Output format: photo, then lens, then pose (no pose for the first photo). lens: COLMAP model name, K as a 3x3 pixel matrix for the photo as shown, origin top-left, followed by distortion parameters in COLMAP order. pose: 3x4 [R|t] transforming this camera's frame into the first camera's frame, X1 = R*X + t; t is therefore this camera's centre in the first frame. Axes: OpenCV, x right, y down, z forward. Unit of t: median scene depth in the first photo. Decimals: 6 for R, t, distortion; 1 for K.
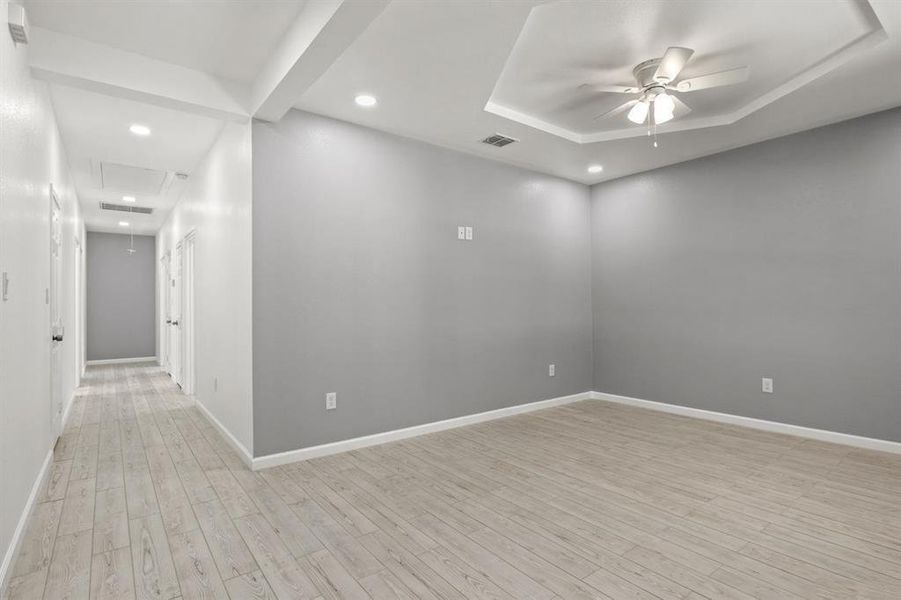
lens RADIAL K [[451.9, 0, 450.5], [0, 451.9, 300.0], [0, 0, 1]] dist [-0.007119, -0.000024]
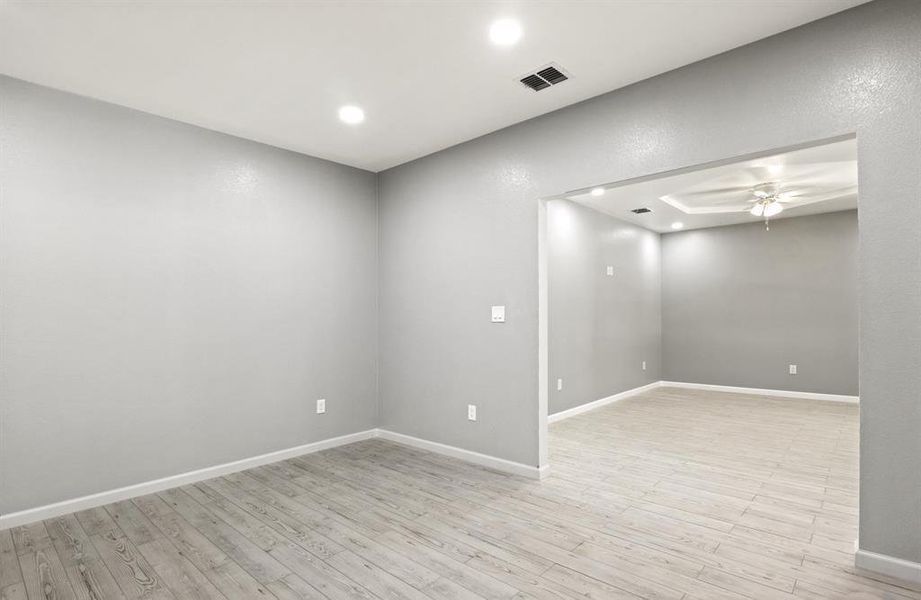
lens RADIAL K [[465.6, 0, 459.4], [0, 465.6, 309.7], [0, 0, 1]] dist [0.000915, 0.000211]
pose [[0.985248, 0.002844, 0.171111, -0.969321], [-0.003311, 0.999992, 0.002444, -0.032973], [-0.171102, -0.002975, 0.985249, -0.550643]]
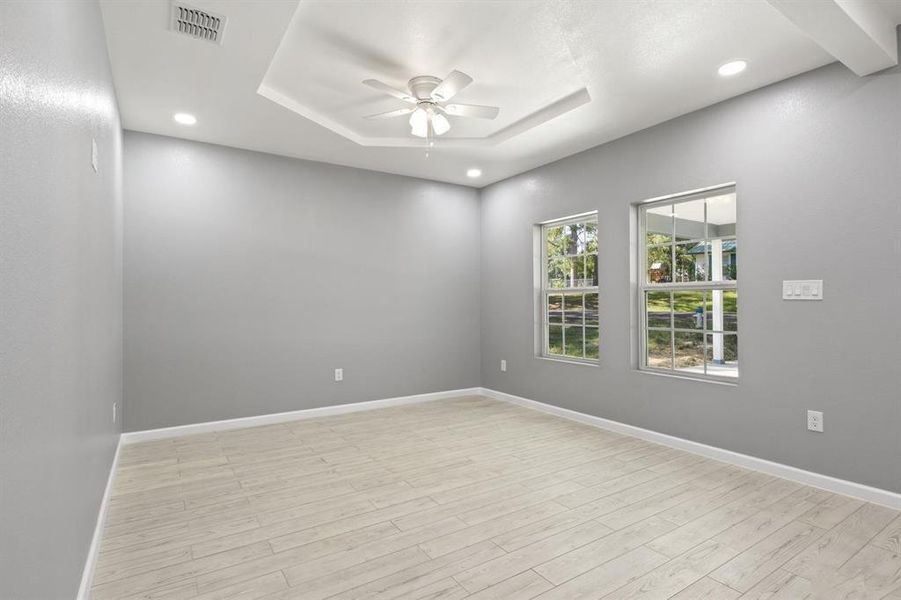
lens RADIAL K [[451.9, 0, 450.5], [0, 451.9, 300.0], [0, 0, 1]] dist [-0.007119, -0.000024]
pose [[0.075712, 0.014368, 0.997026, -0.530924], [-0.005471, 0.999887, -0.013994, 0.013084], [-0.997115, -0.004395, 0.075782, 0.753809]]
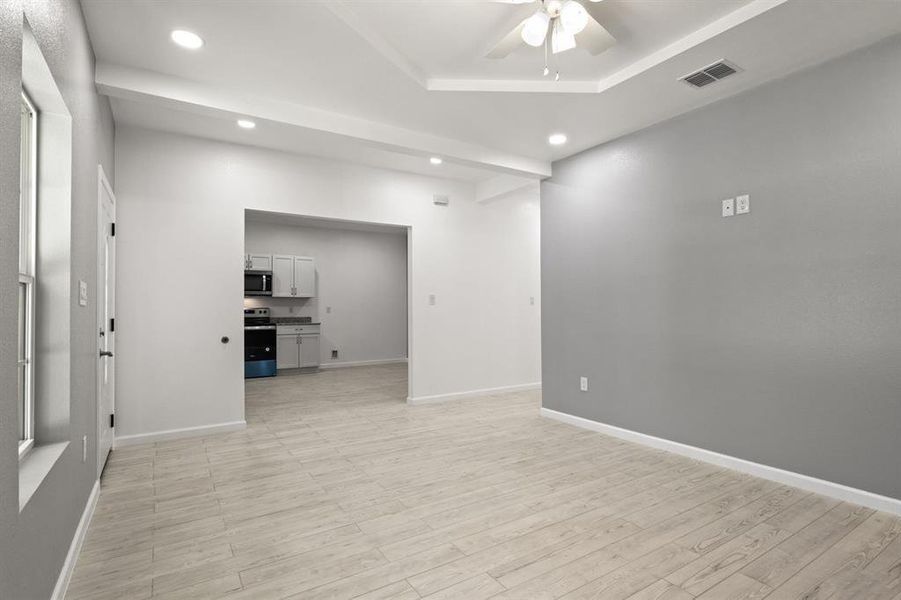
lens RADIAL K [[451.9, 0, 450.5], [0, 451.9, 300.0], [0, 0, 1]] dist [-0.007119, -0.000024]
pose [[-0.089147, -0.010301, -0.995965, 1.020624], [0.015488, 0.999811, -0.011727, 0.005501], [0.995898, -0.016471, -0.088970, 0.781797]]
